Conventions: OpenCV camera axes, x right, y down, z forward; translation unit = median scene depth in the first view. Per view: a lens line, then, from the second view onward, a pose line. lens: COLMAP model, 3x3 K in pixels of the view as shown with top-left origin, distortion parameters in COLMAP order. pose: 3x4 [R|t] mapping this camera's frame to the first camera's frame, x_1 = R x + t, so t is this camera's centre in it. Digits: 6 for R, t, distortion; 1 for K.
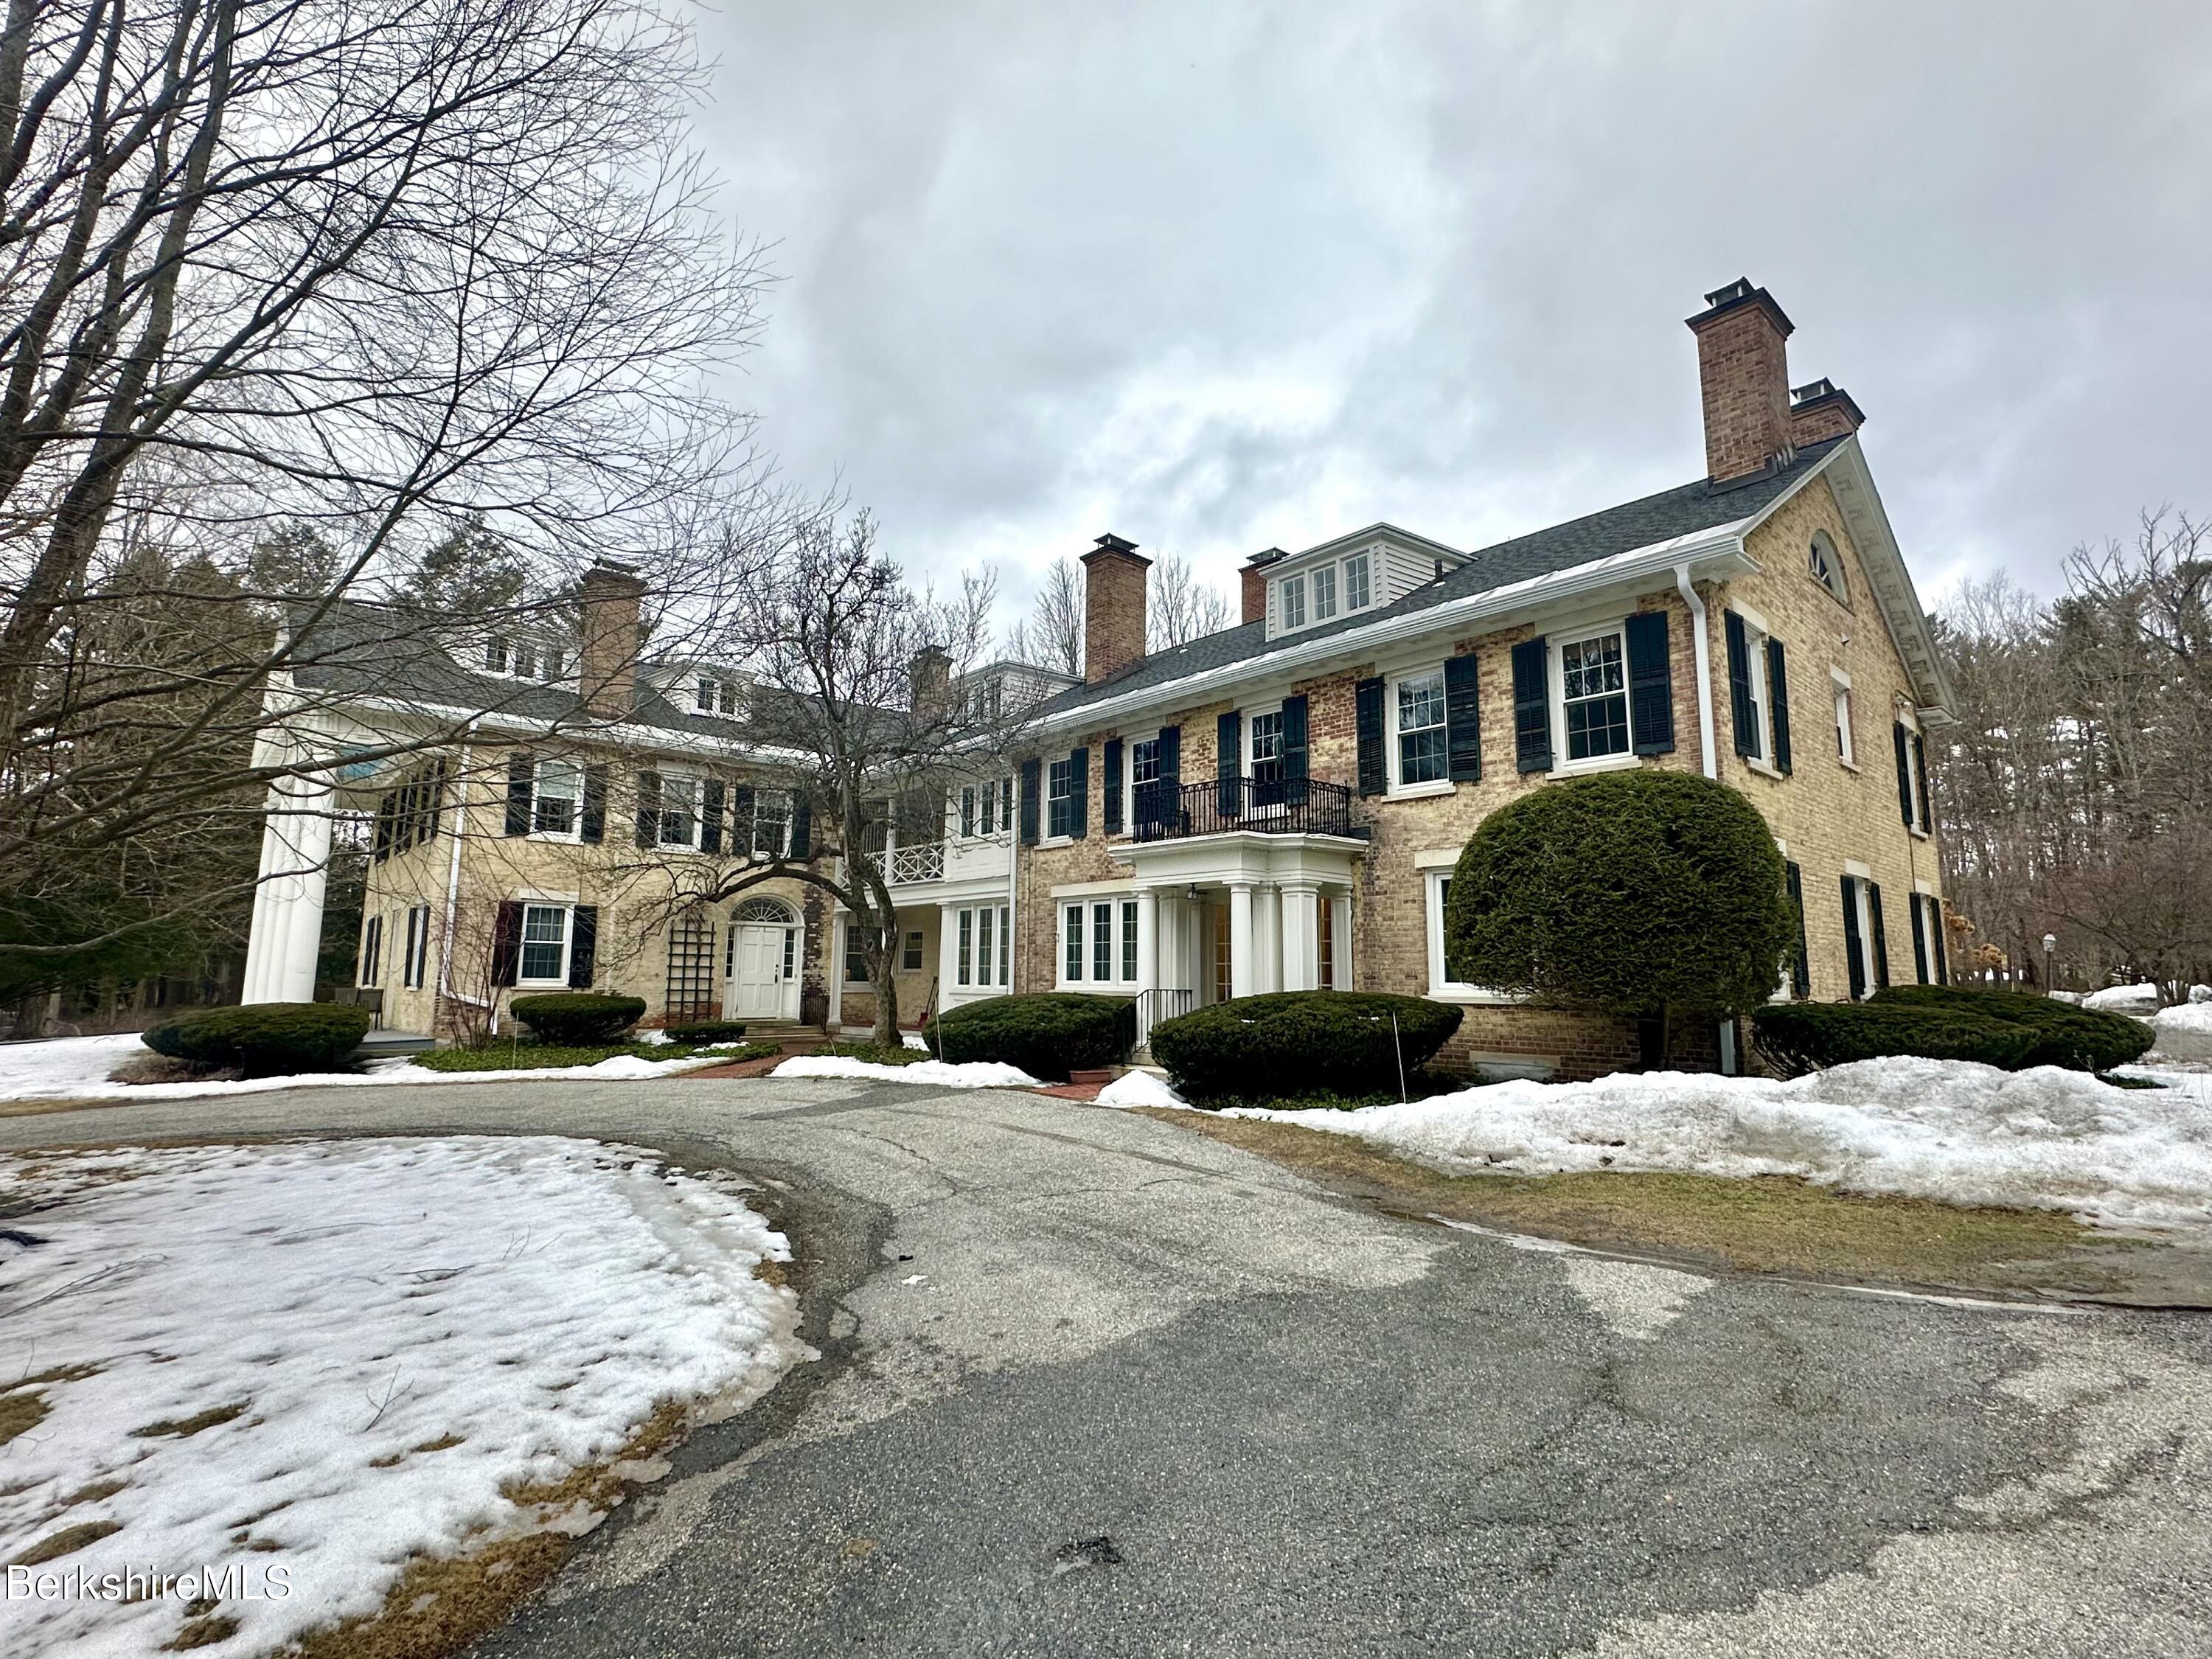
lens RADIAL K [[1073.4, 0, 1106.0], [0, 1073.4, 829.5], [0, 0, 1]] dist [0.004155, -0.000091]
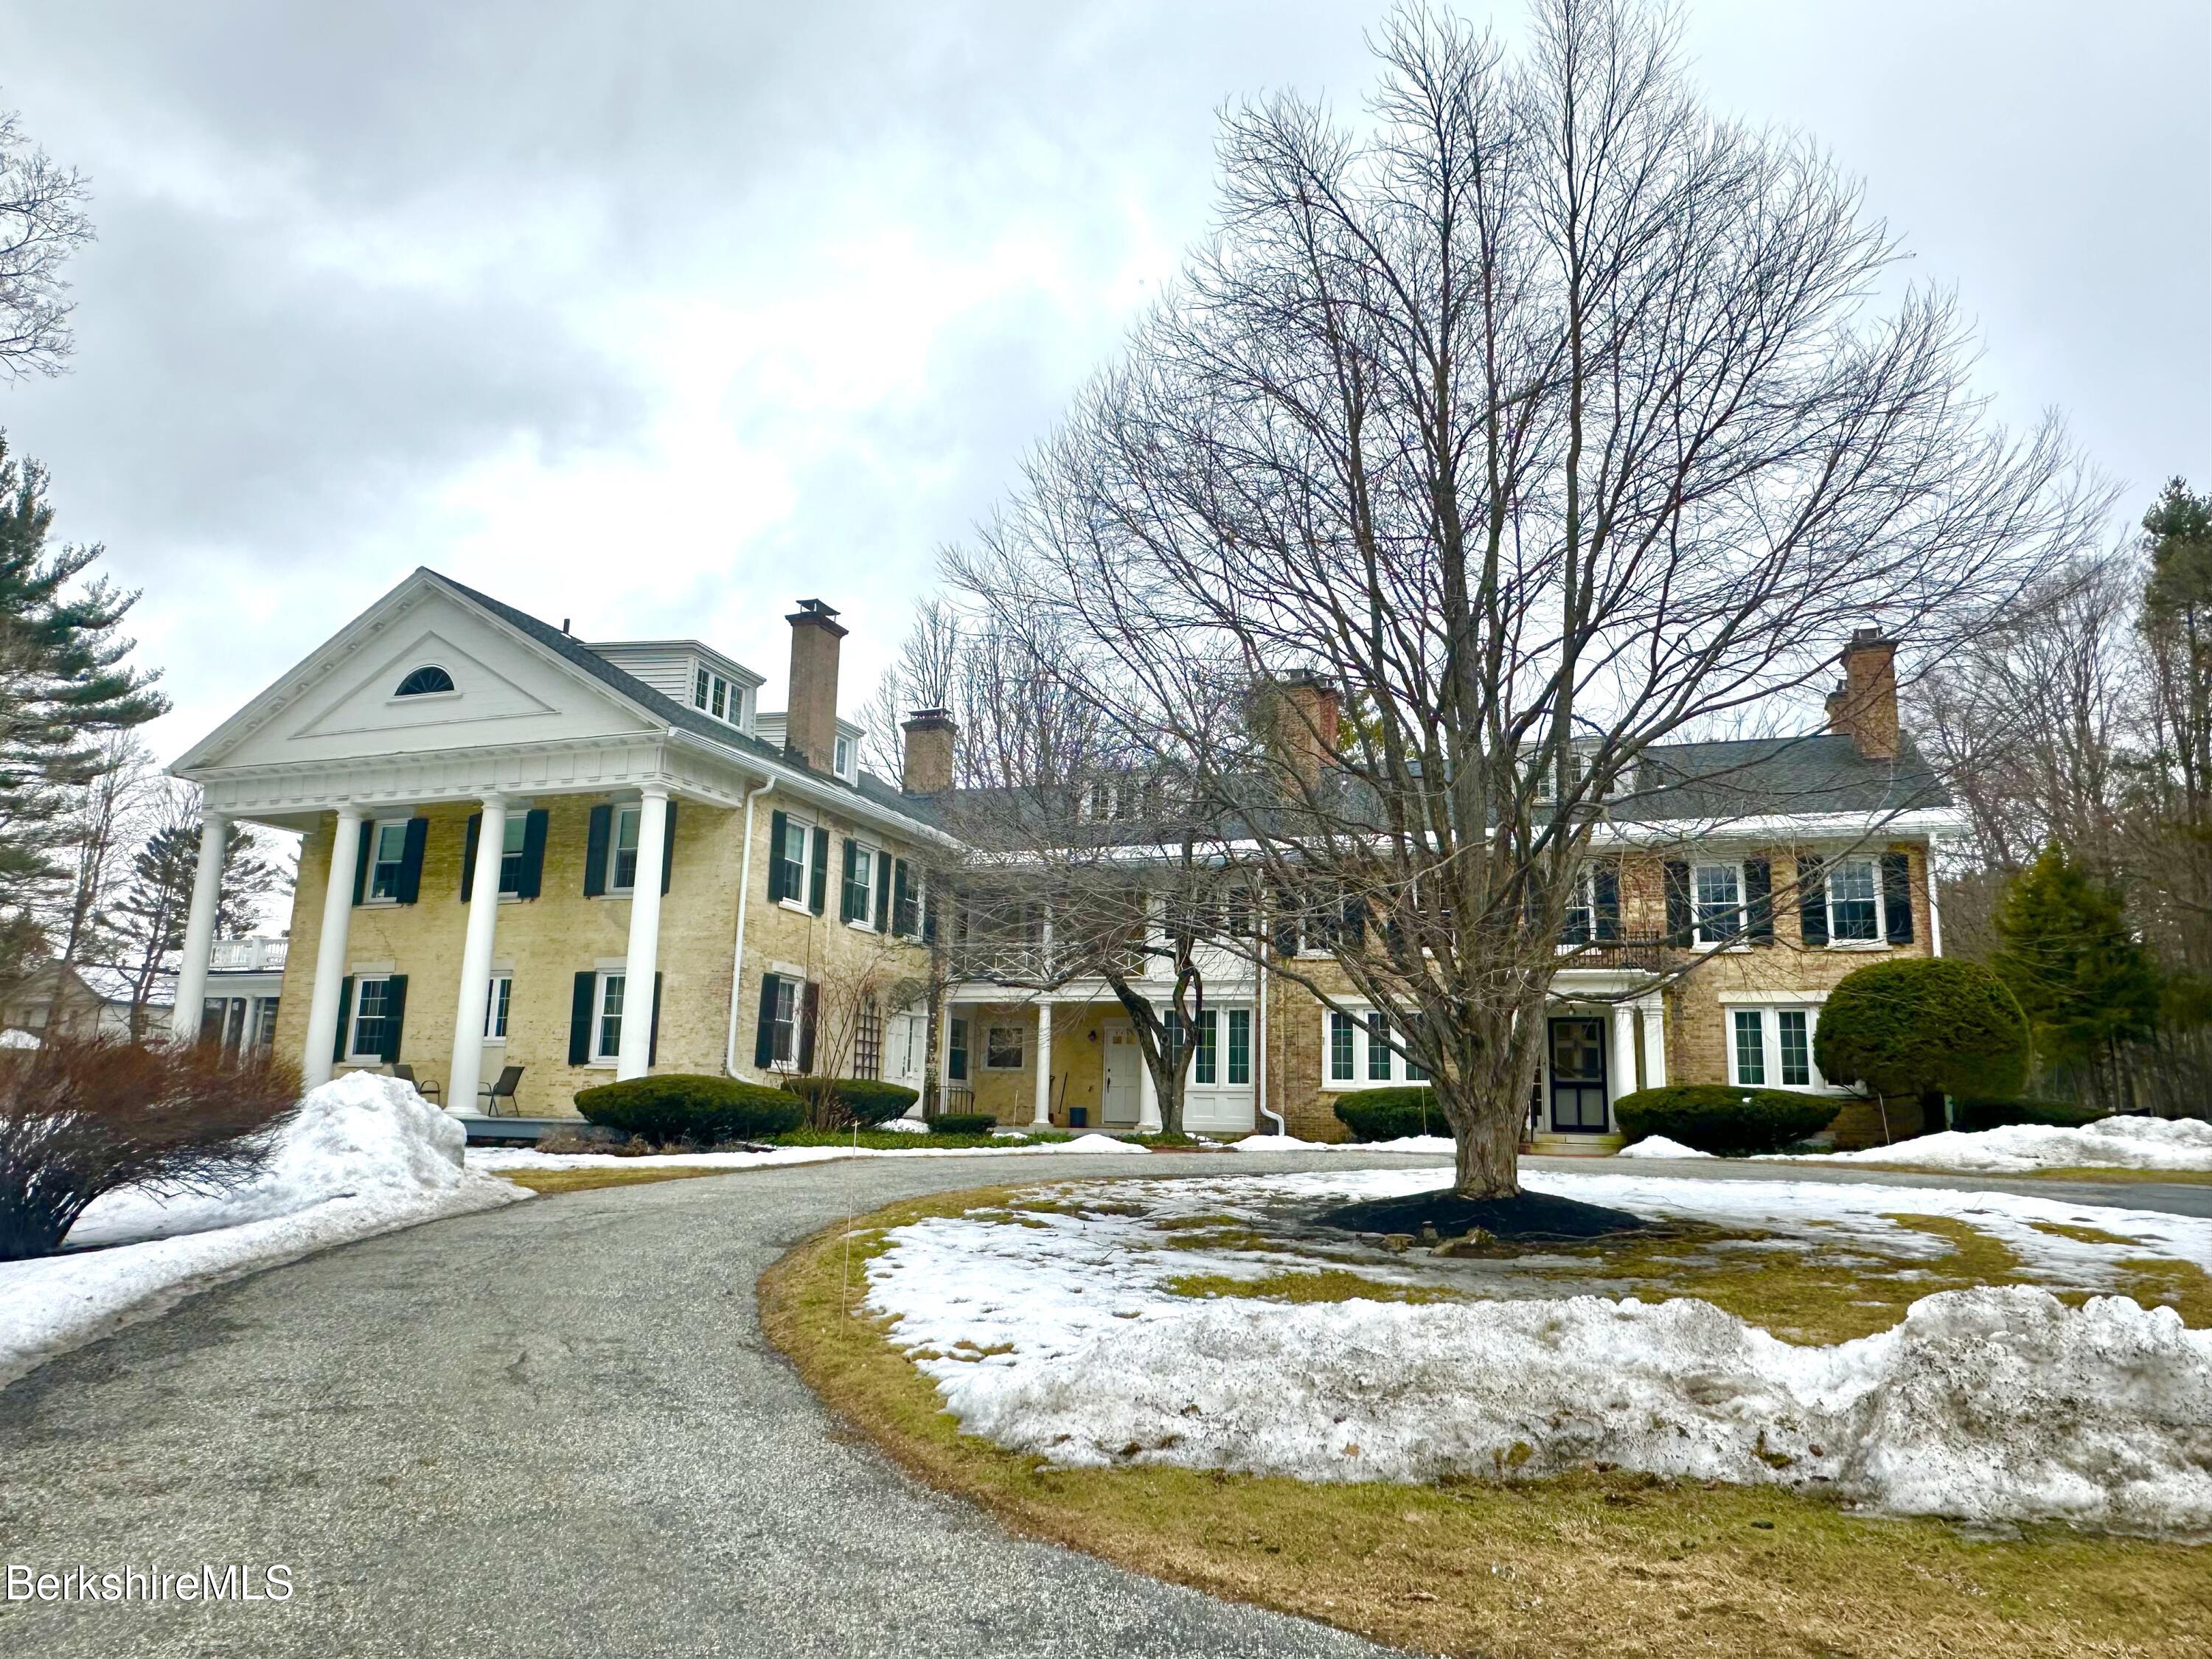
lens RADIAL K [[1460.3, 0, 1125.6], [0, 1460.3, 858.7], [0, 0, 1]] dist [0.008462, -0.000104]
pose [[0.881629, 0.101850, 0.460822, -1.236663], [-0.084128, 0.994713, -0.058899, 0.025233], [-0.464385, 0.013159, 0.885536, -0.328584]]
